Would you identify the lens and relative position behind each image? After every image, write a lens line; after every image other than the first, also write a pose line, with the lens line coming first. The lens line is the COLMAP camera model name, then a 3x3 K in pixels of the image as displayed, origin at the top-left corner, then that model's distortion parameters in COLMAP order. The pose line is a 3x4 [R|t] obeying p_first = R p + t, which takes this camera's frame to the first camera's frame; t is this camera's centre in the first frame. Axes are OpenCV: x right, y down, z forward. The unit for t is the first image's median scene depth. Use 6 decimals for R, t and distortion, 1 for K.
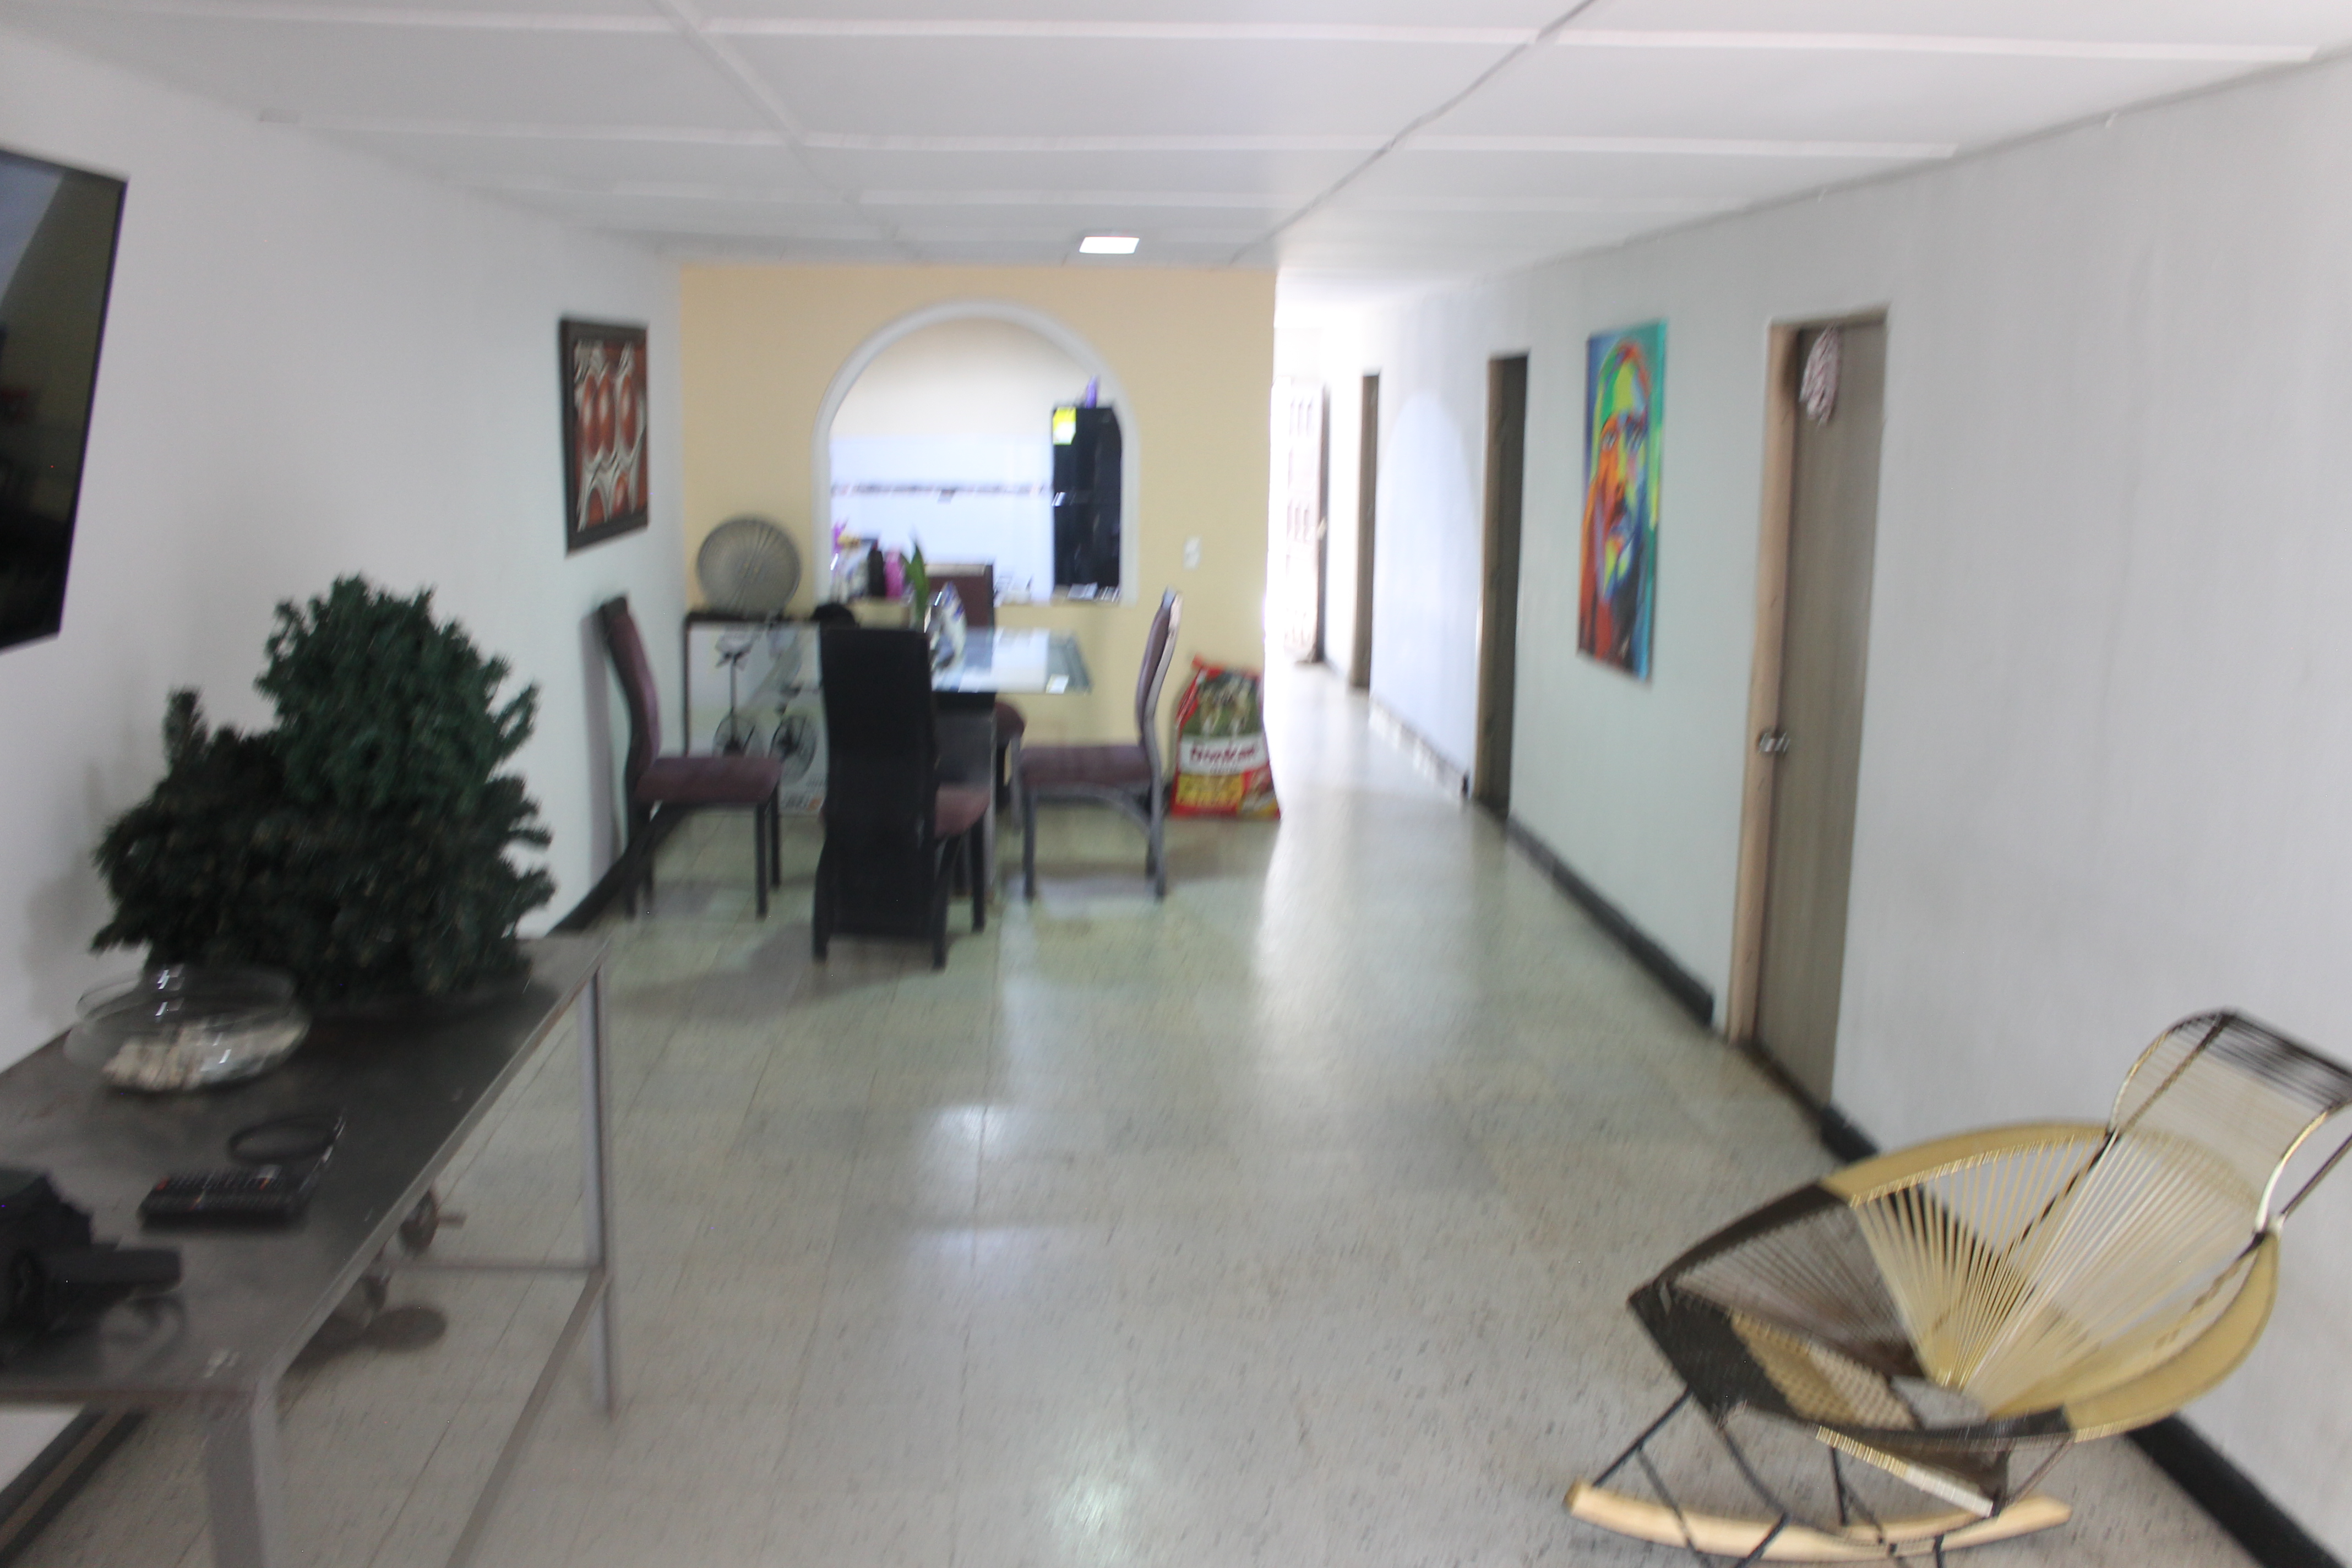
lens RADIAL K [[1989.6, 0, 1175.4], [0, 1989.6, 795.2], [0, 0, 1]] dist [-0.157084, 0.151696]
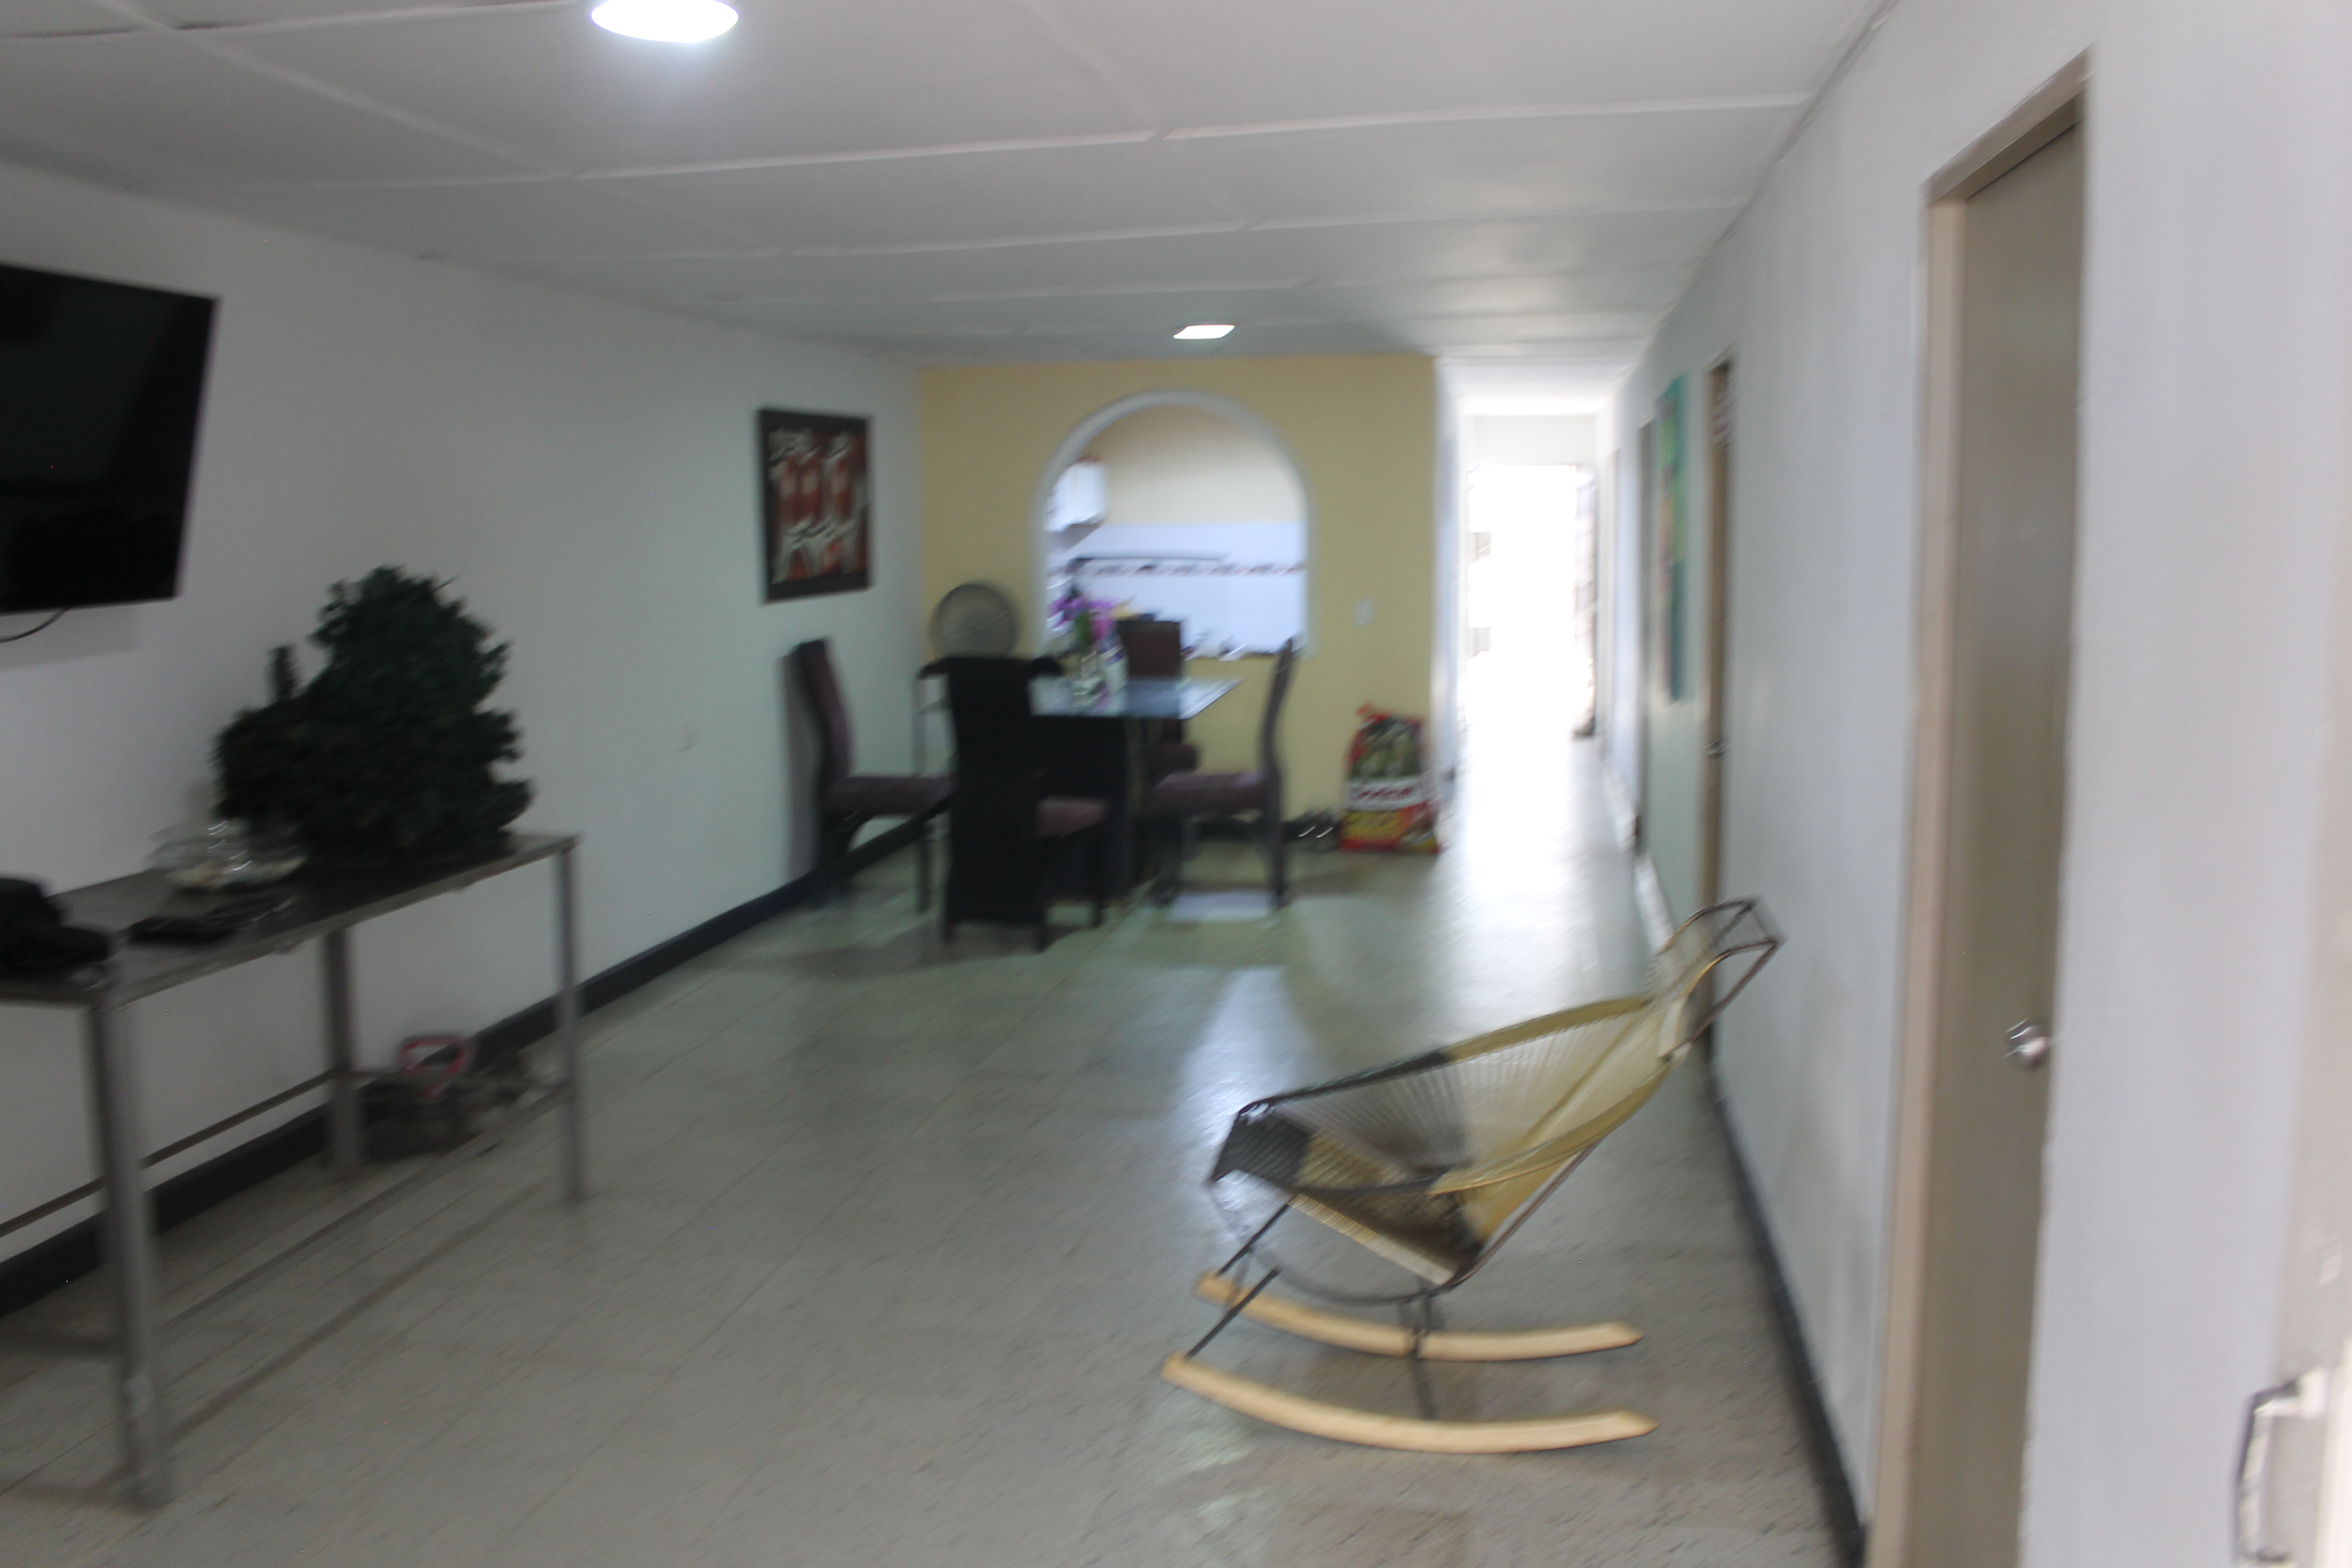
lens RADIAL K [[2013.2, 0, 1215.3], [0, 2013.2, 778.9], [0, 0, 1]] dist [-0.170060, 0.162924]
pose [[0.974439, 0.006553, -0.224558, 0.227185], [-0.021761, 0.997627, -0.065317, 0.057162], [0.223597, 0.068534, 0.972269, -0.119861]]
